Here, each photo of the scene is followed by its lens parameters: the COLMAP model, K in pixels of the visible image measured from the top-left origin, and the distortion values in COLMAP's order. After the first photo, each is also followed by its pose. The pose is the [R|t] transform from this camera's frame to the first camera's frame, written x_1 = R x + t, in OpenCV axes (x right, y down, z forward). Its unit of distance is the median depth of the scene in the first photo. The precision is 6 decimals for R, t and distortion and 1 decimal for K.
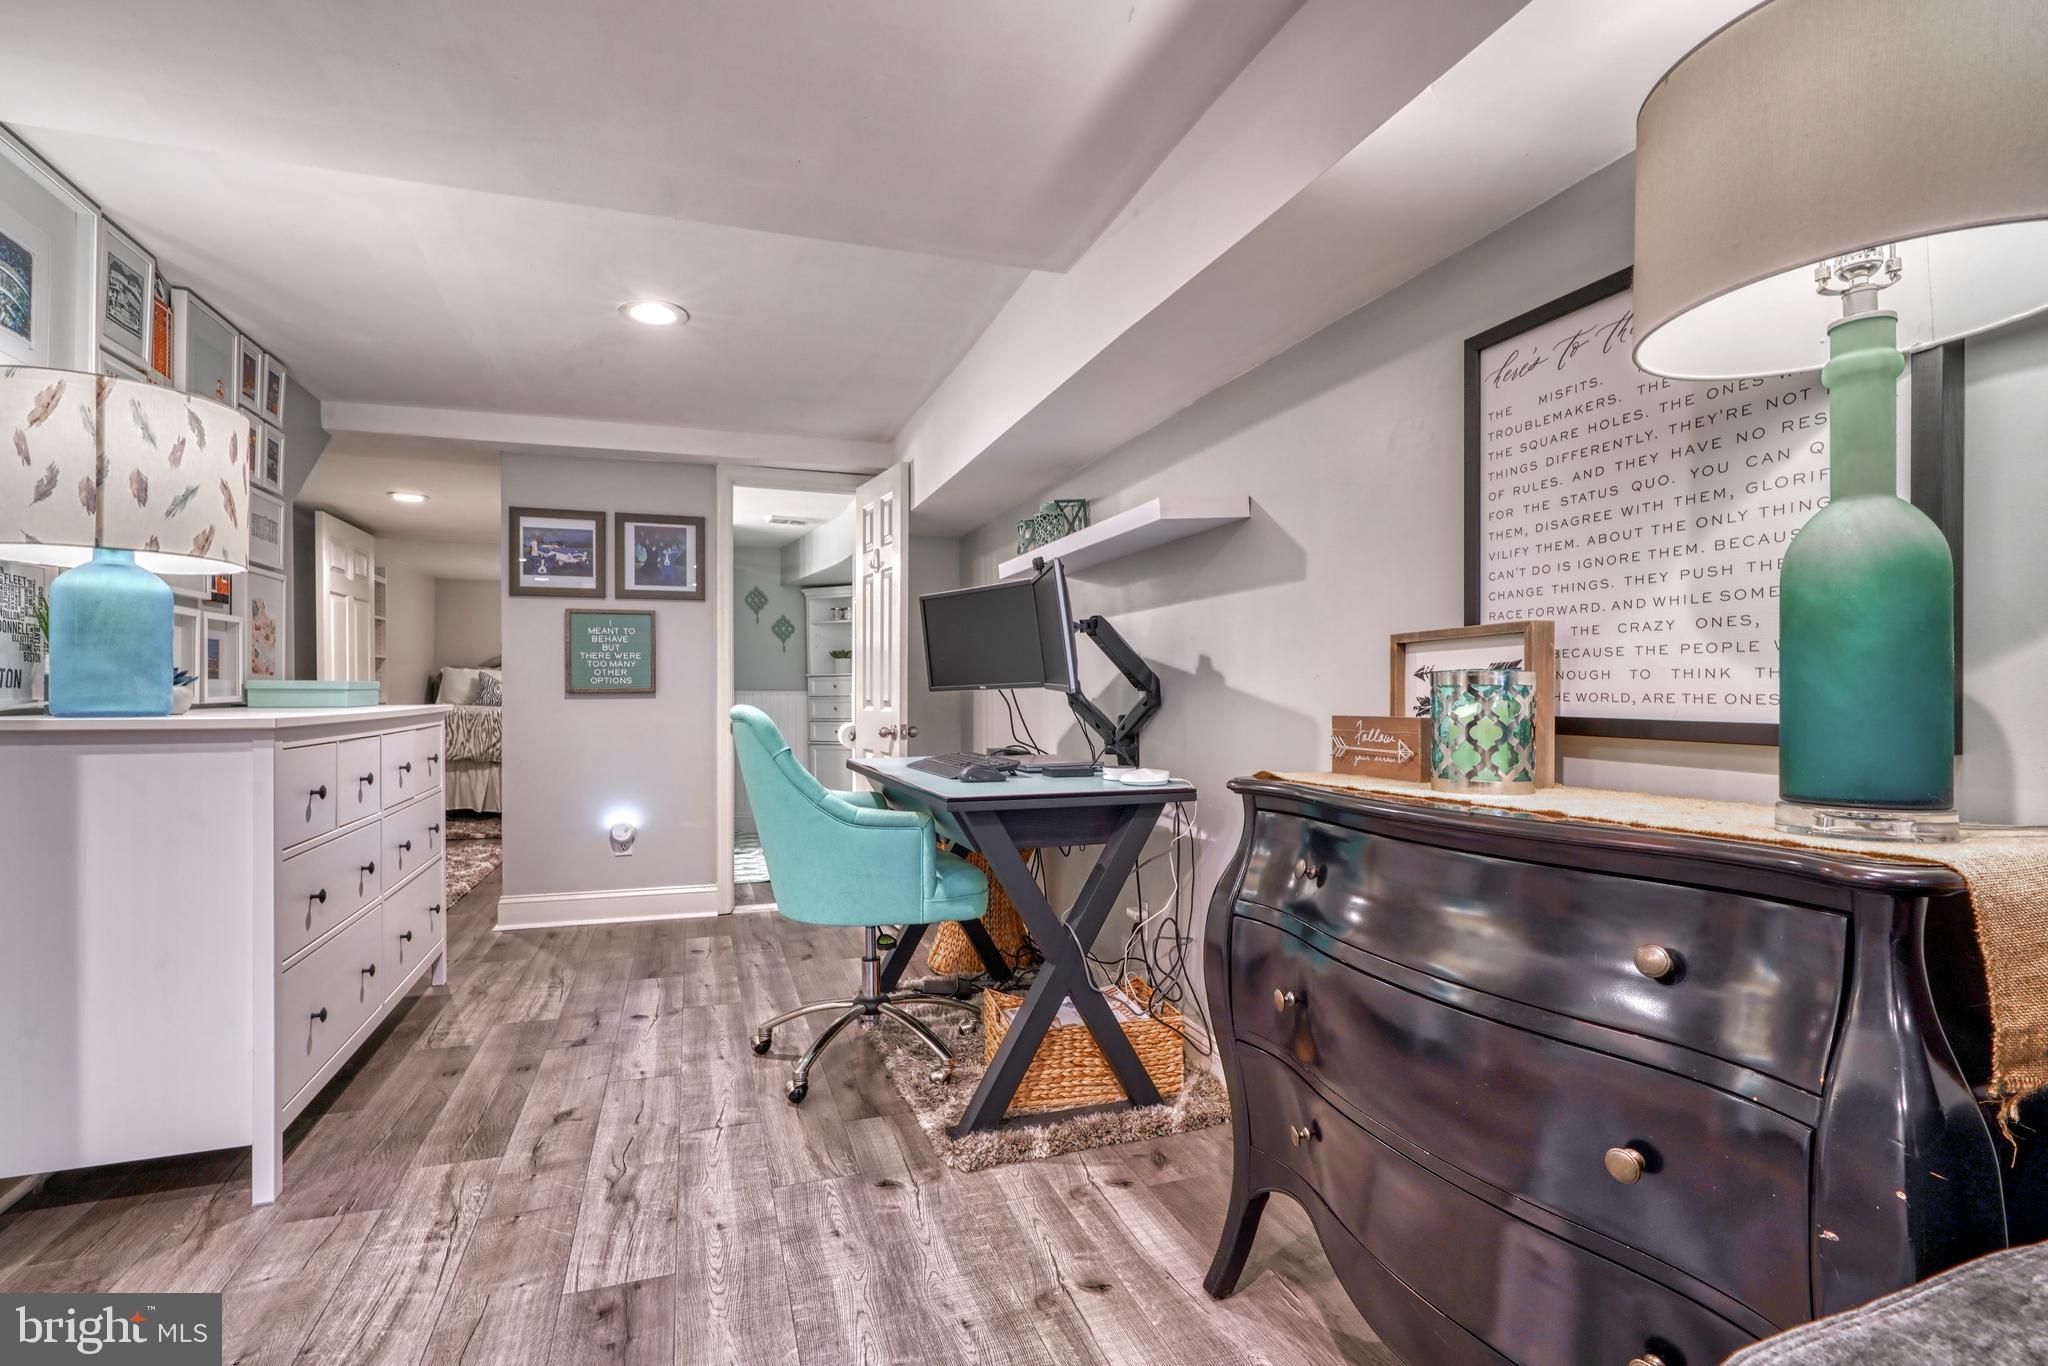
lens RADIAL K [[935.6, 0, 1013.4], [0, 935.6, 687.3], [0, 0, 1]] dist [-0.010396, 0.004381]
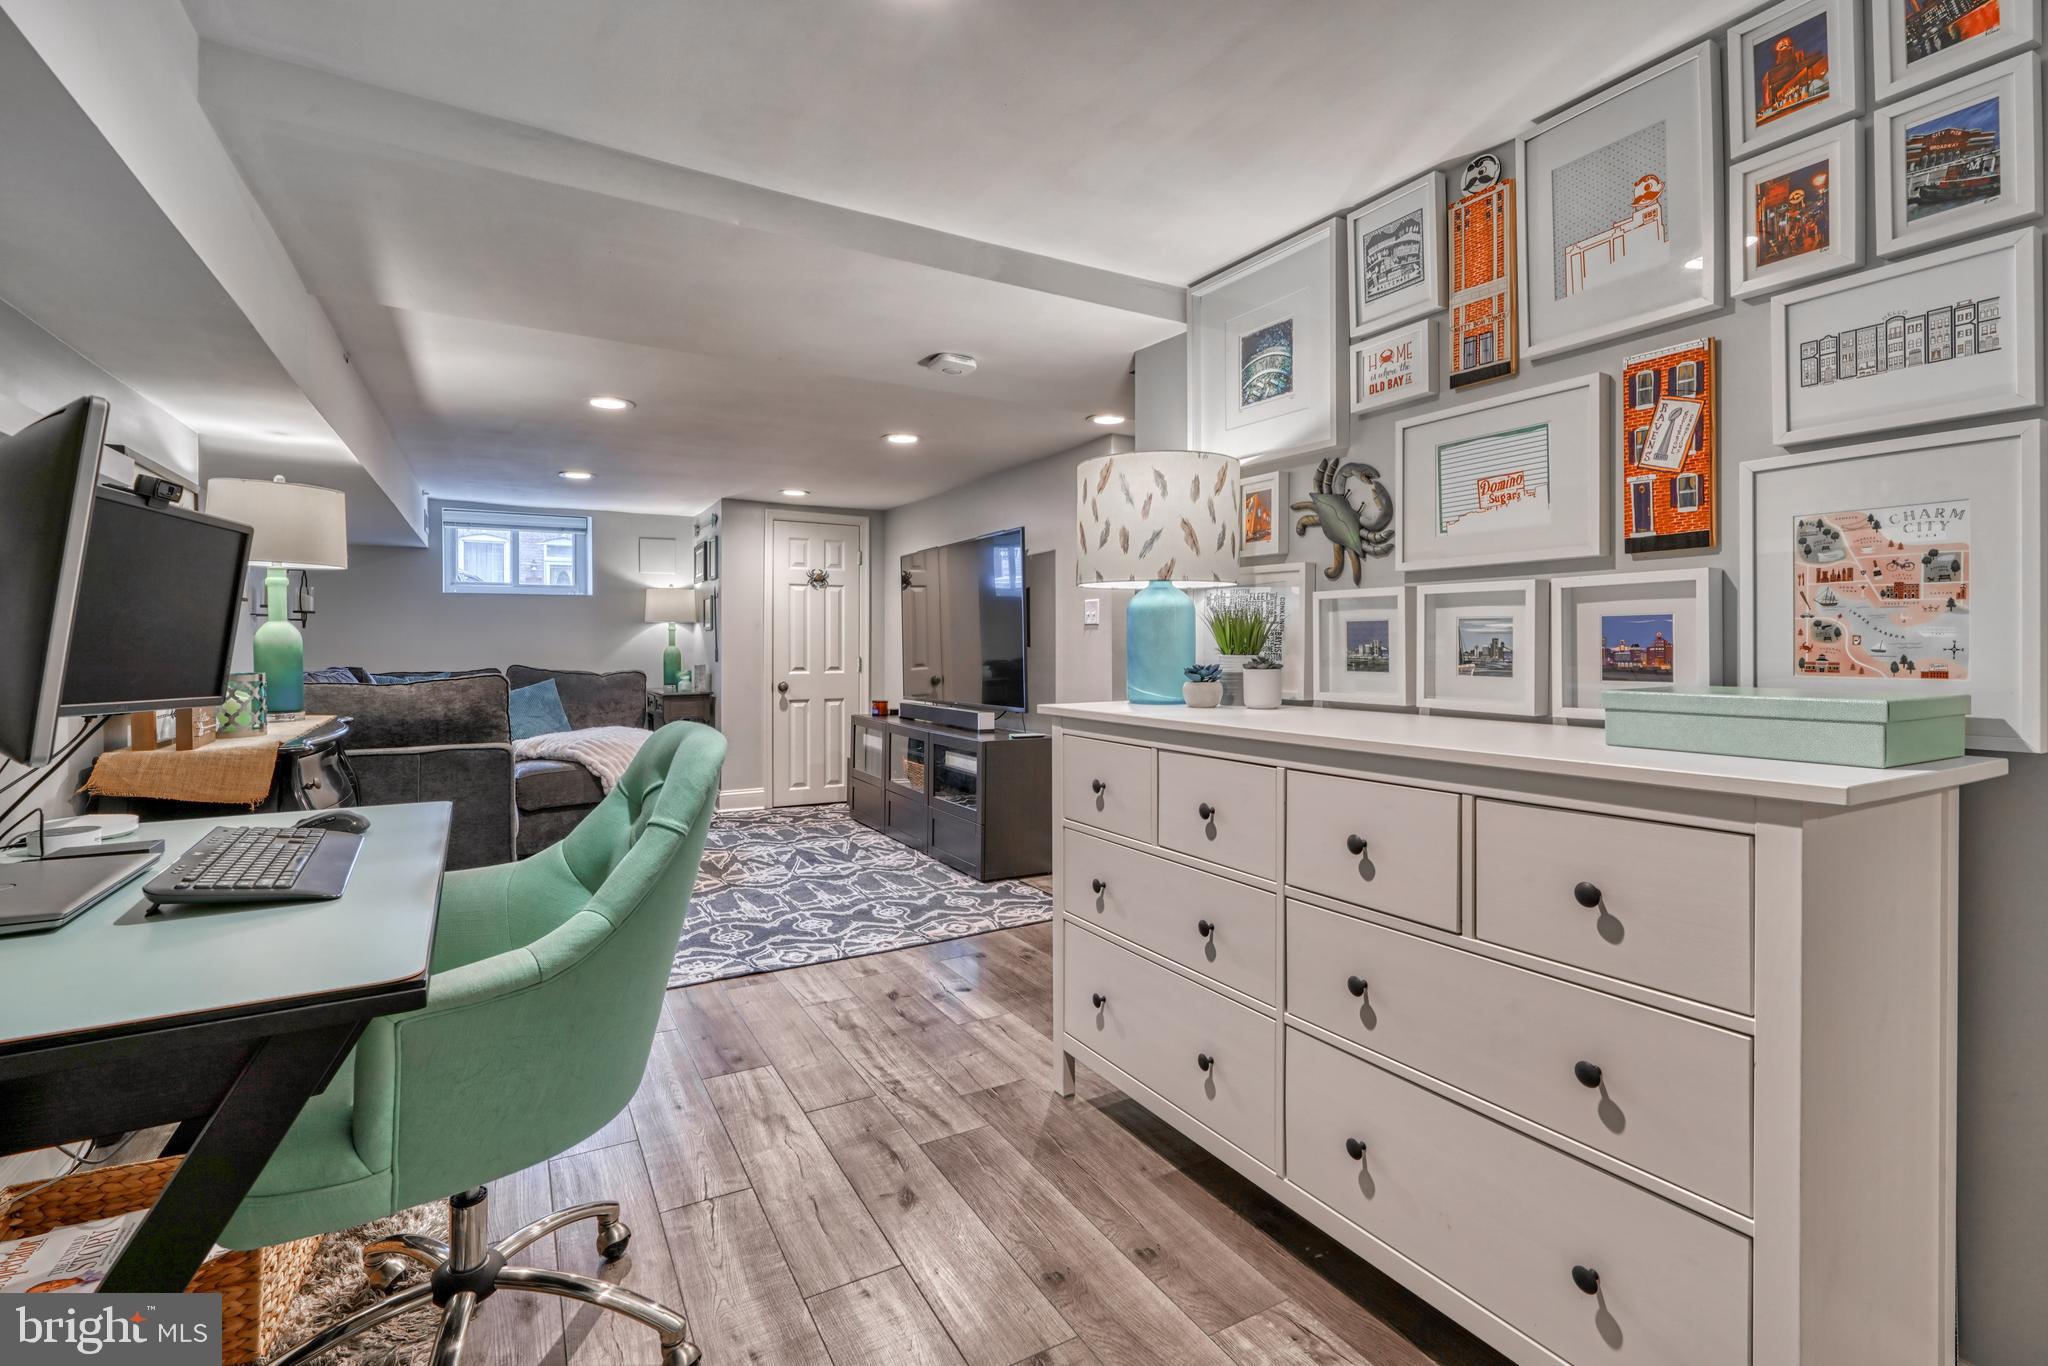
lens RADIAL K [[935.6, 0, 1035.1], [0, 935.6, 663.1], [0, 0, 1]] dist [-0.010396, 0.004381]
pose [[-0.981617, 0.003324, -0.190835, -0.416846], [0.000471, 0.999887, 0.014995, -0.038994], [0.190863, 0.014629, -0.981508, 1.765526]]
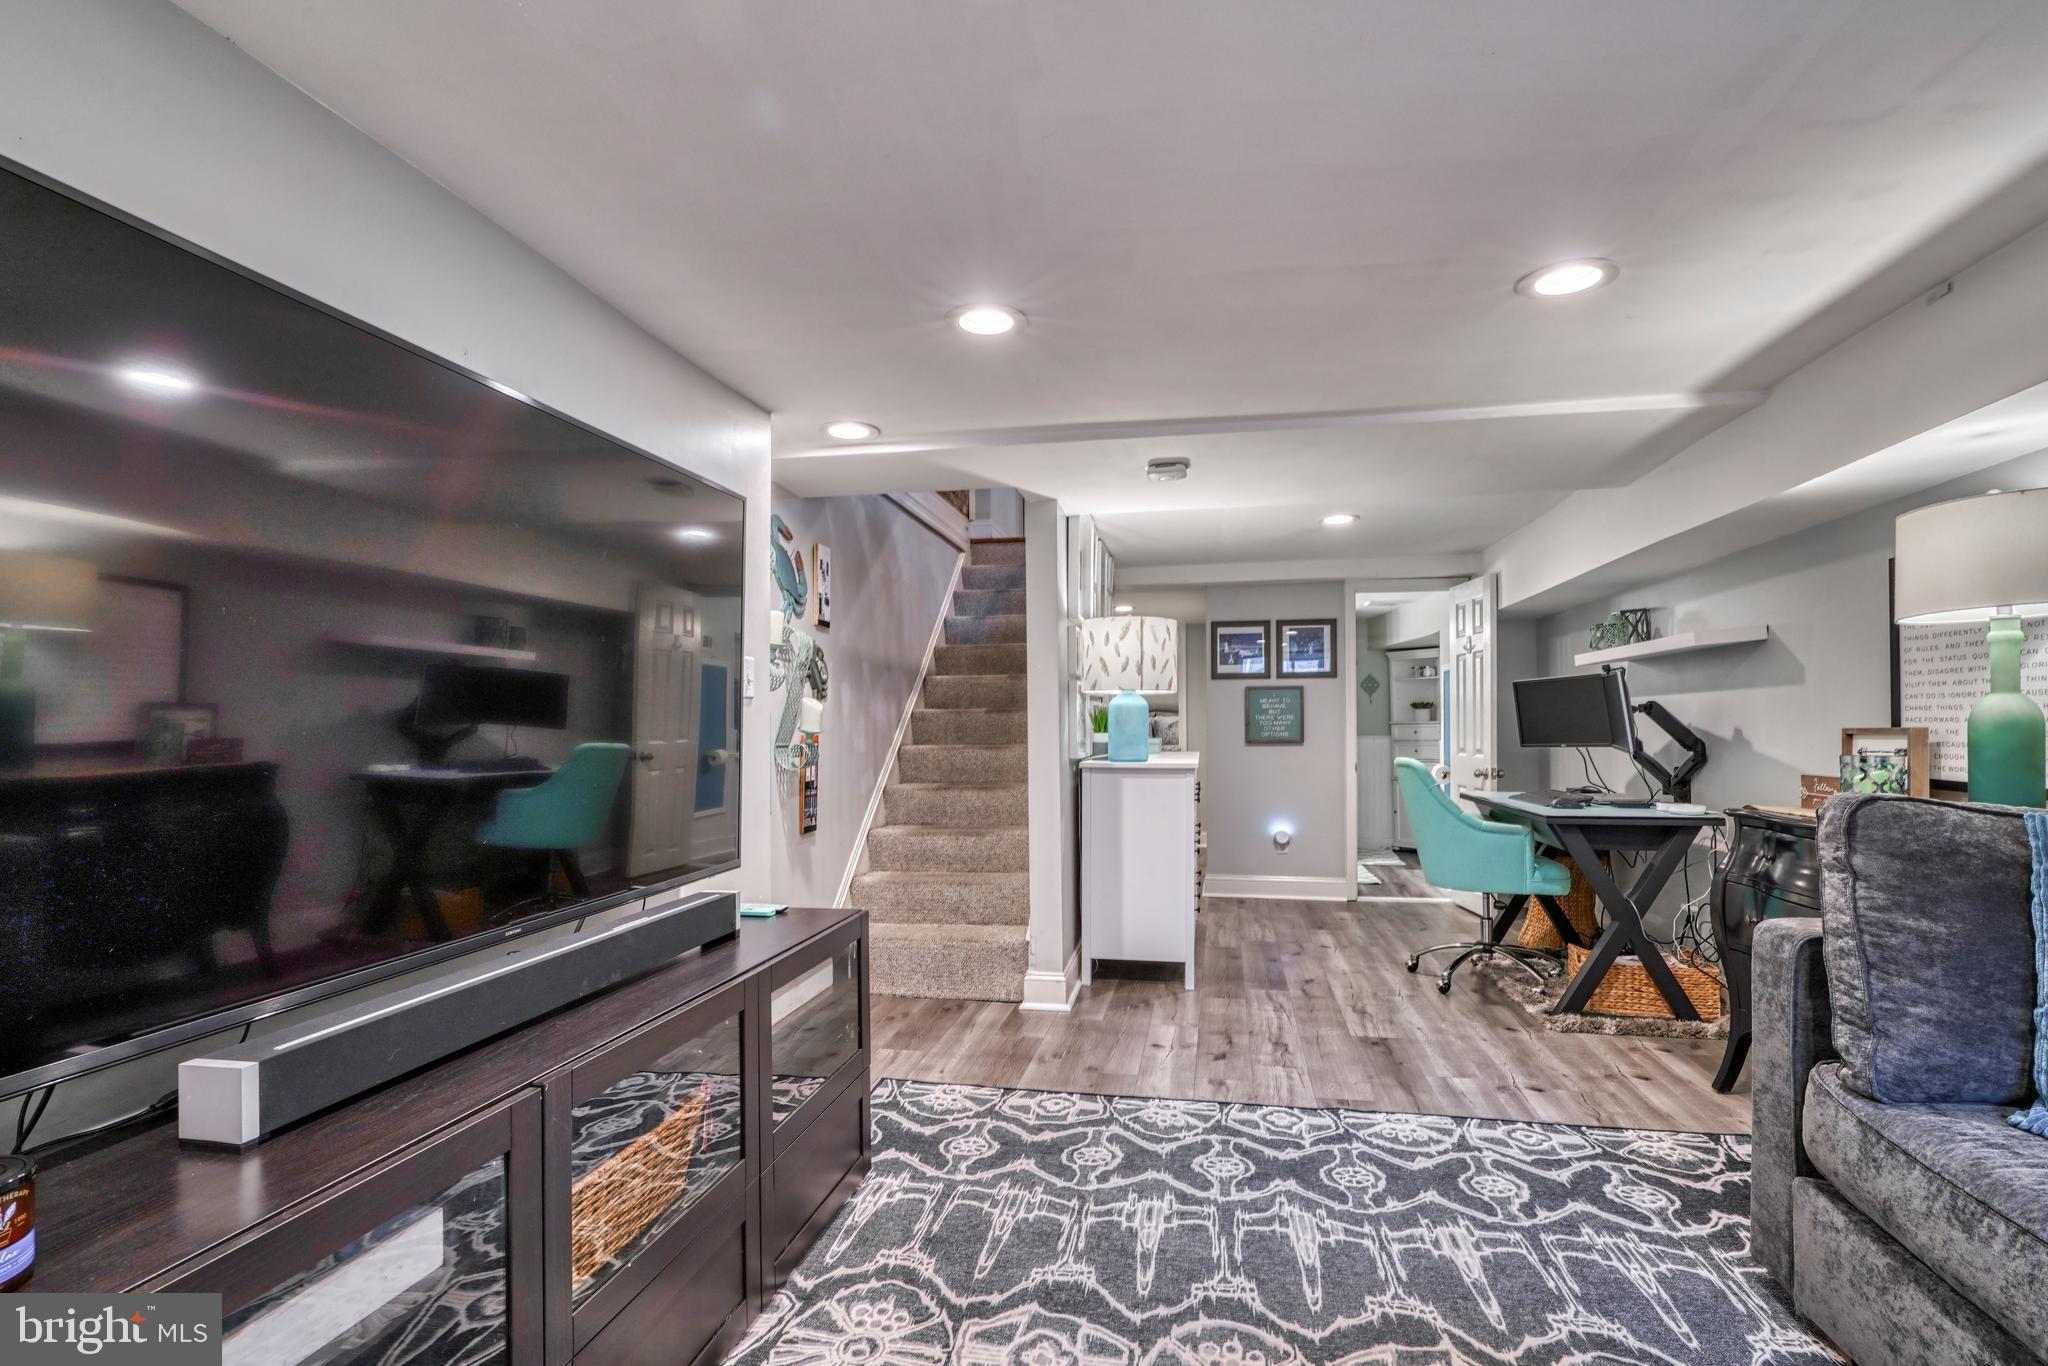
lens RADIAL K [[935.6, 0, 1059.7], [0, 935.6, 716.1], [0, 0, 1]] dist [-0.010396, 0.004381]
pose [[0.872340, -0.006996, -0.488849, -0.008712], [0.004892, 0.999972, -0.005580, -0.051393], [0.488874, 0.002476, 0.872351, -0.808003]]
